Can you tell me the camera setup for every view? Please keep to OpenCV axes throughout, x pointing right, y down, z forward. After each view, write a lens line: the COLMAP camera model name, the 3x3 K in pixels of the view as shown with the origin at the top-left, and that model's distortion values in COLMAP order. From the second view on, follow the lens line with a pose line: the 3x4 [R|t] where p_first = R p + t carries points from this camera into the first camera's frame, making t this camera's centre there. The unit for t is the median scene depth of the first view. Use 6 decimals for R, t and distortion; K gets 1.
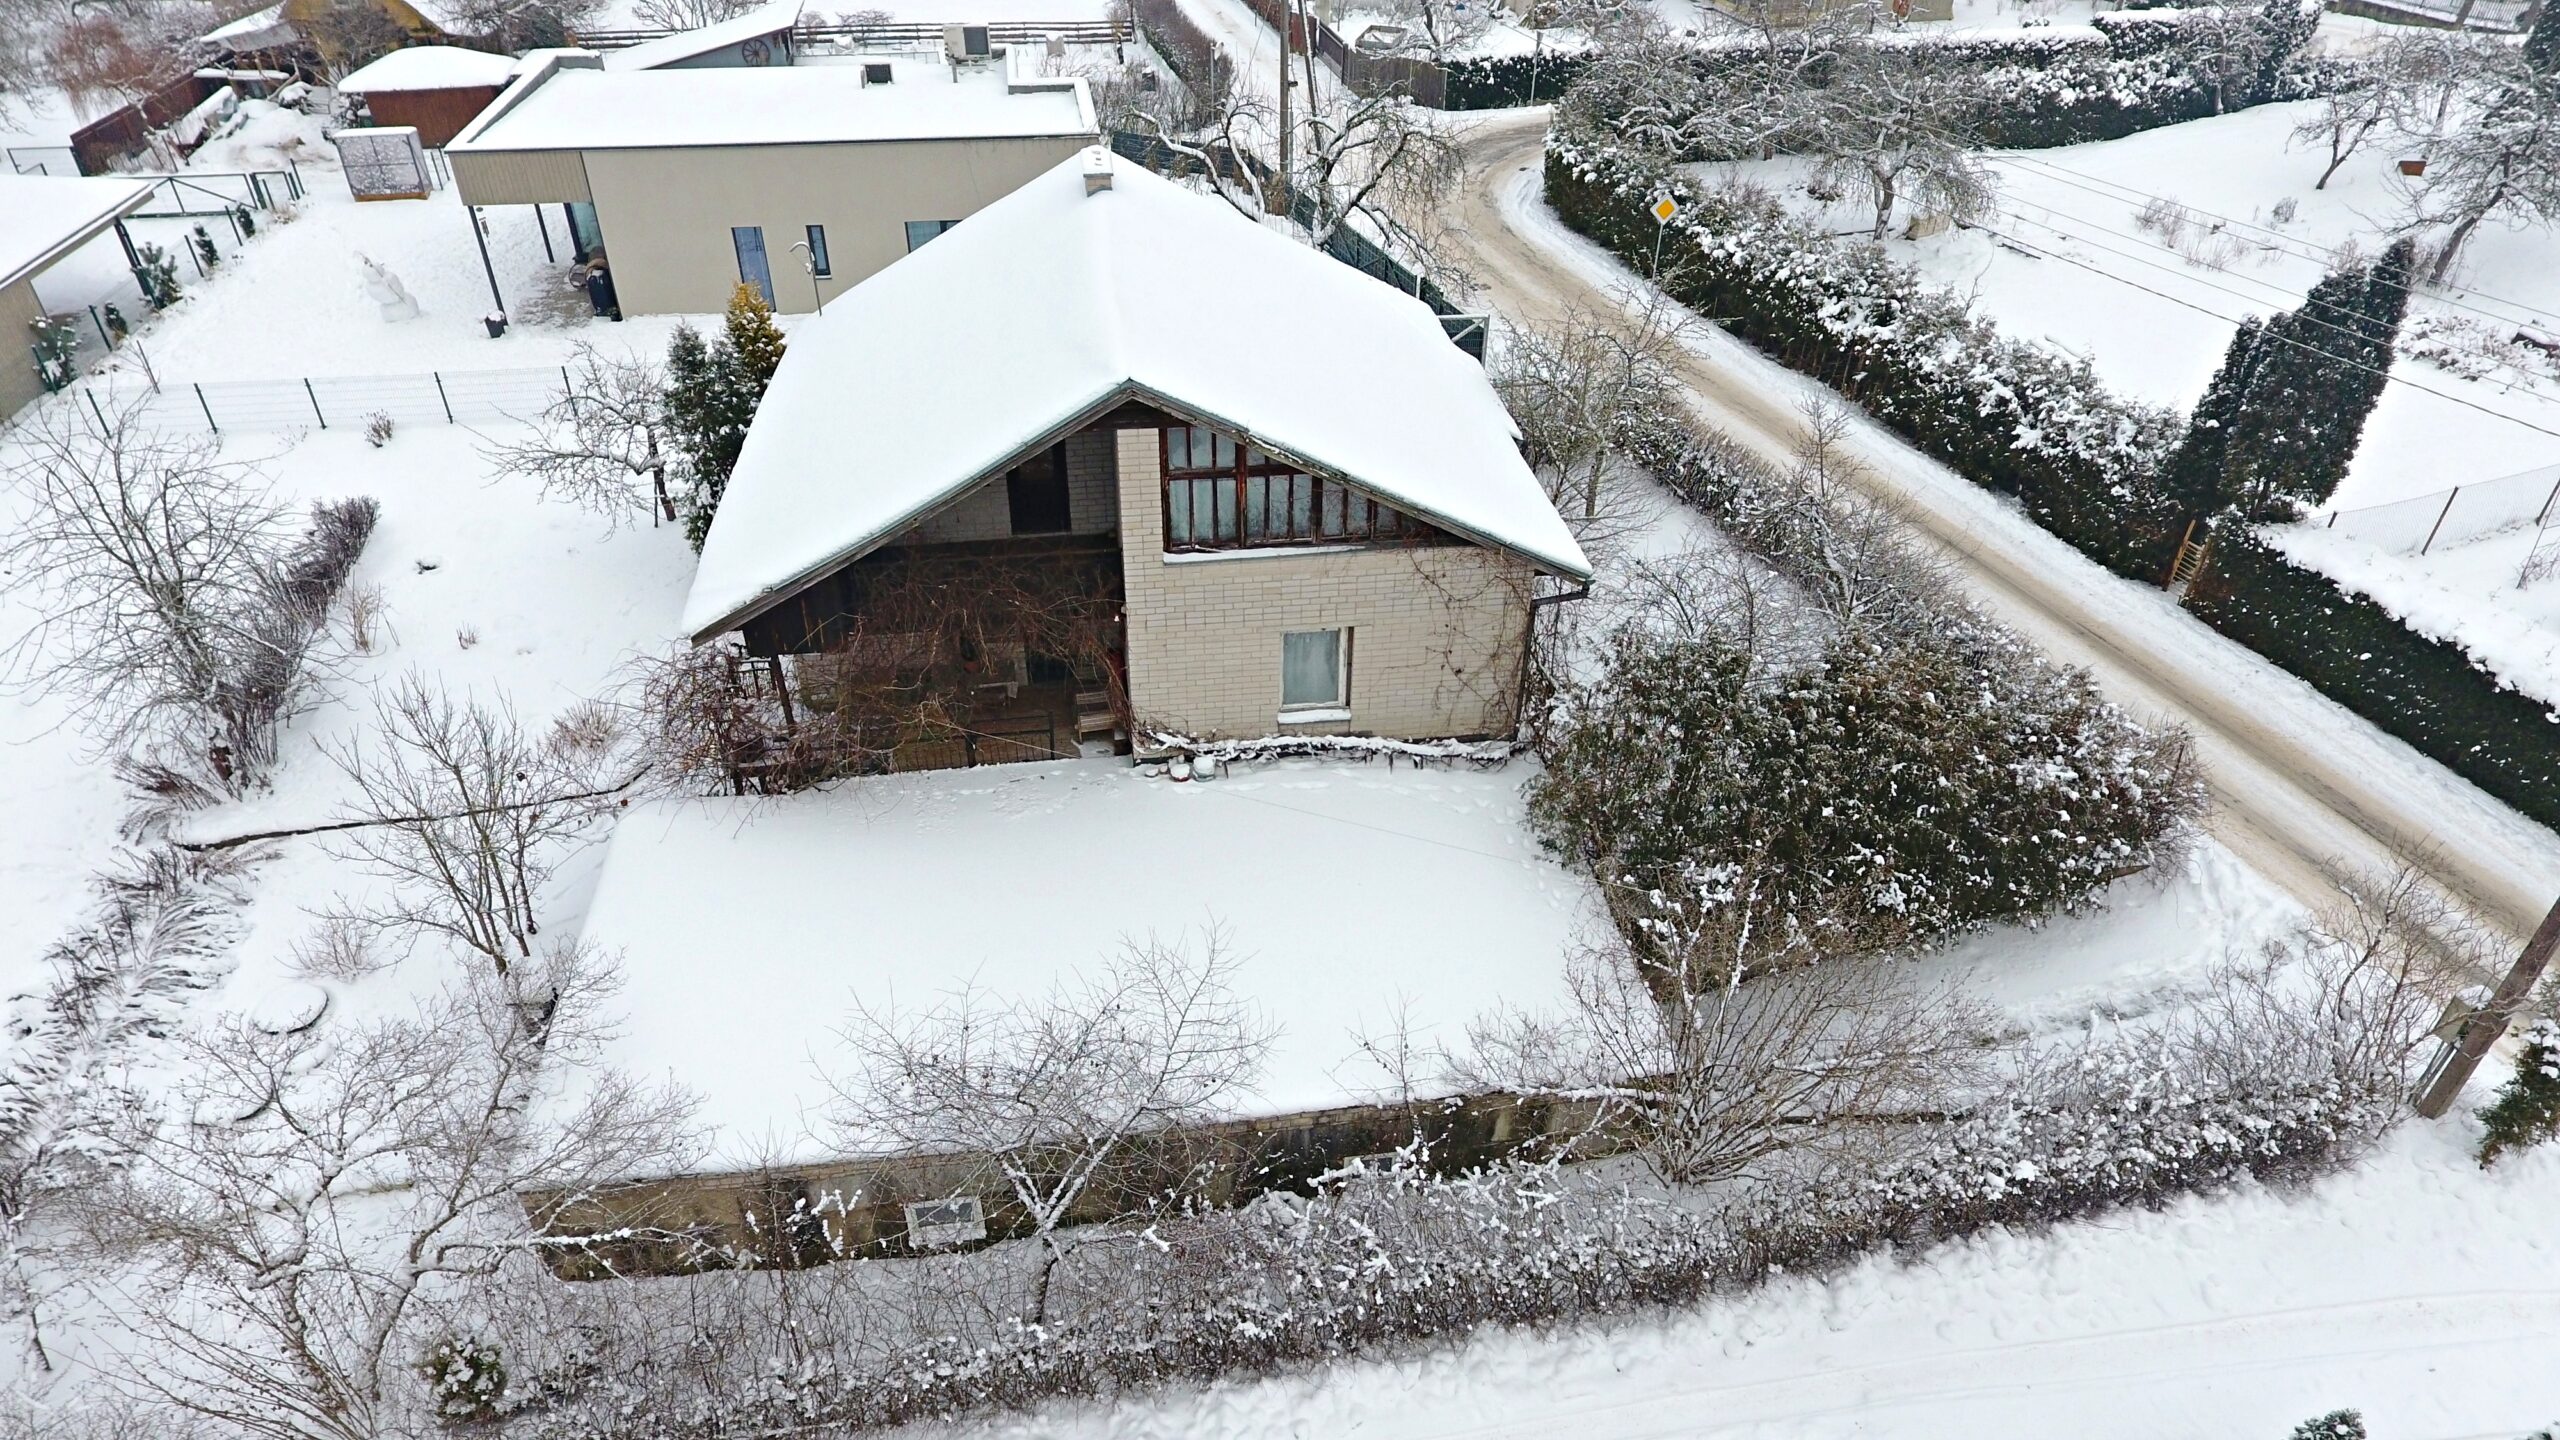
lens RADIAL K [[1491.0, 0, 1290.7], [0, 1491.0, 723.2], [0, 0, 1]] dist [-0.004951, 0.000100]
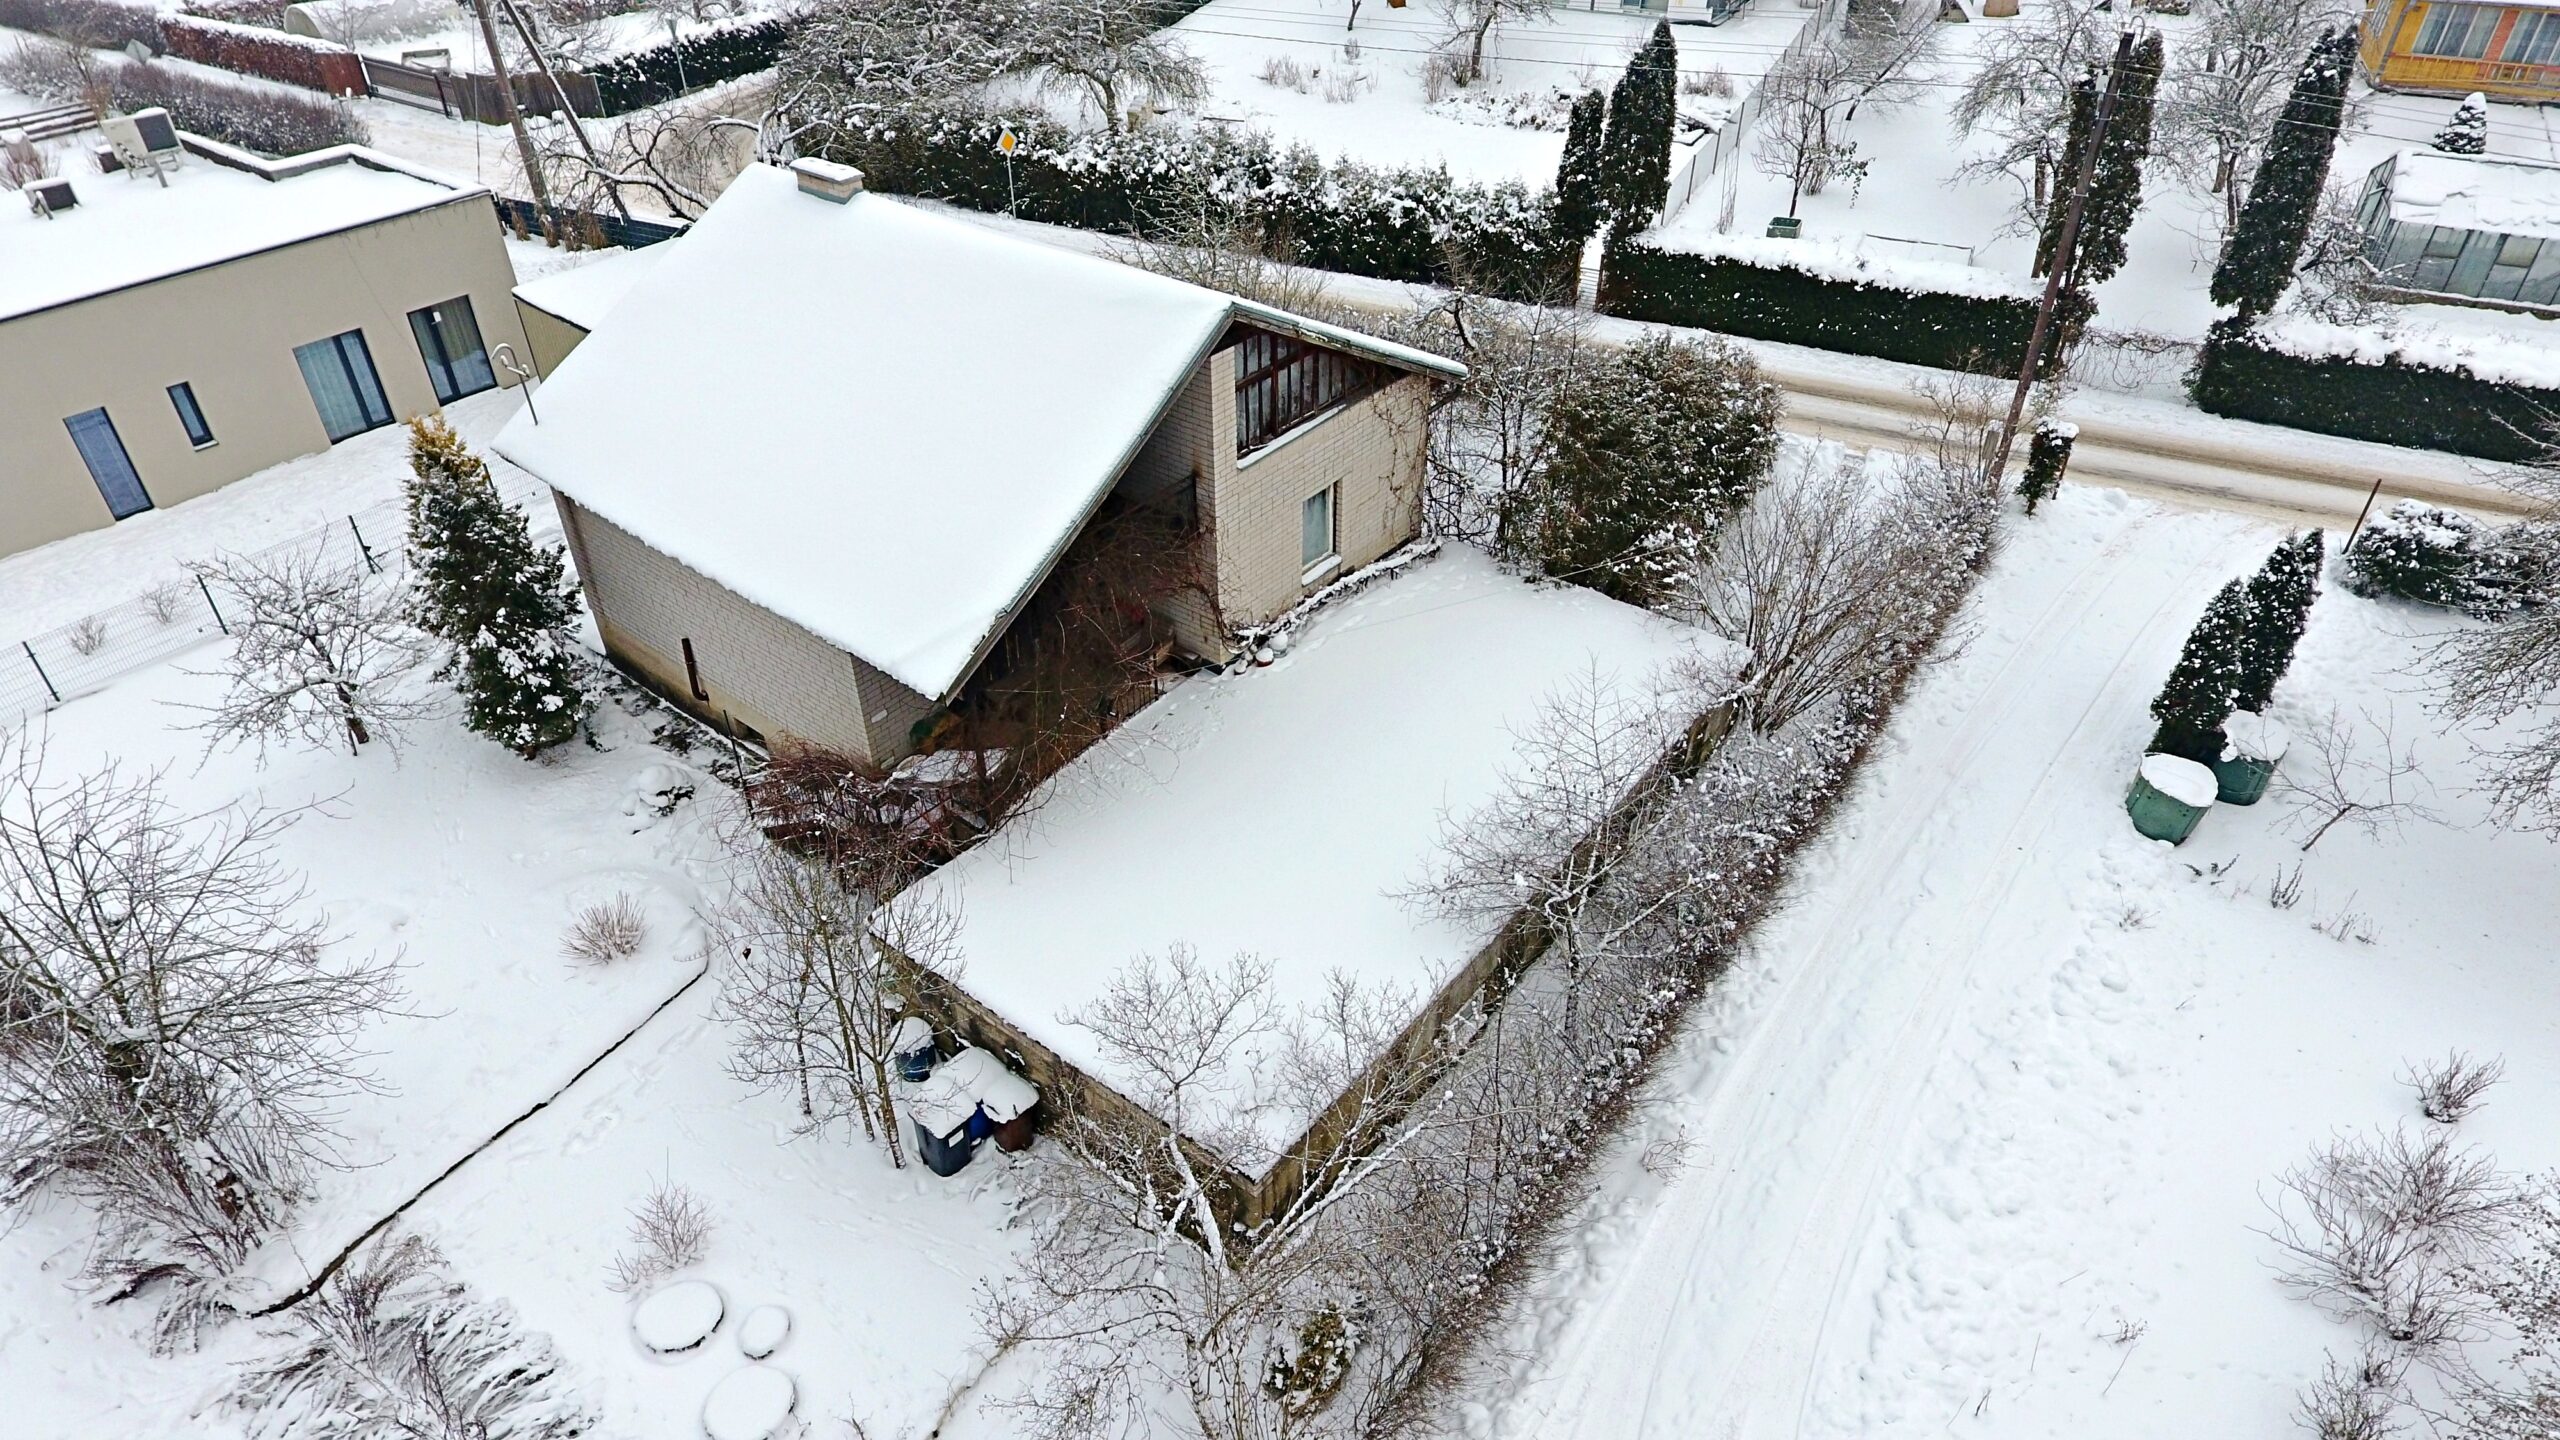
lens RADIAL K [[1491.0, 0, 1290.7], [0, 1491.0, 723.2], [0, 0, 1]] dist [-0.004951, 0.000100]
pose [[0.718572, -0.425864, 0.549812, -0.510544], [0.414662, 0.897042, 0.152876, -0.062429], [-0.558309, 0.118134, 0.821179, 0.060202]]
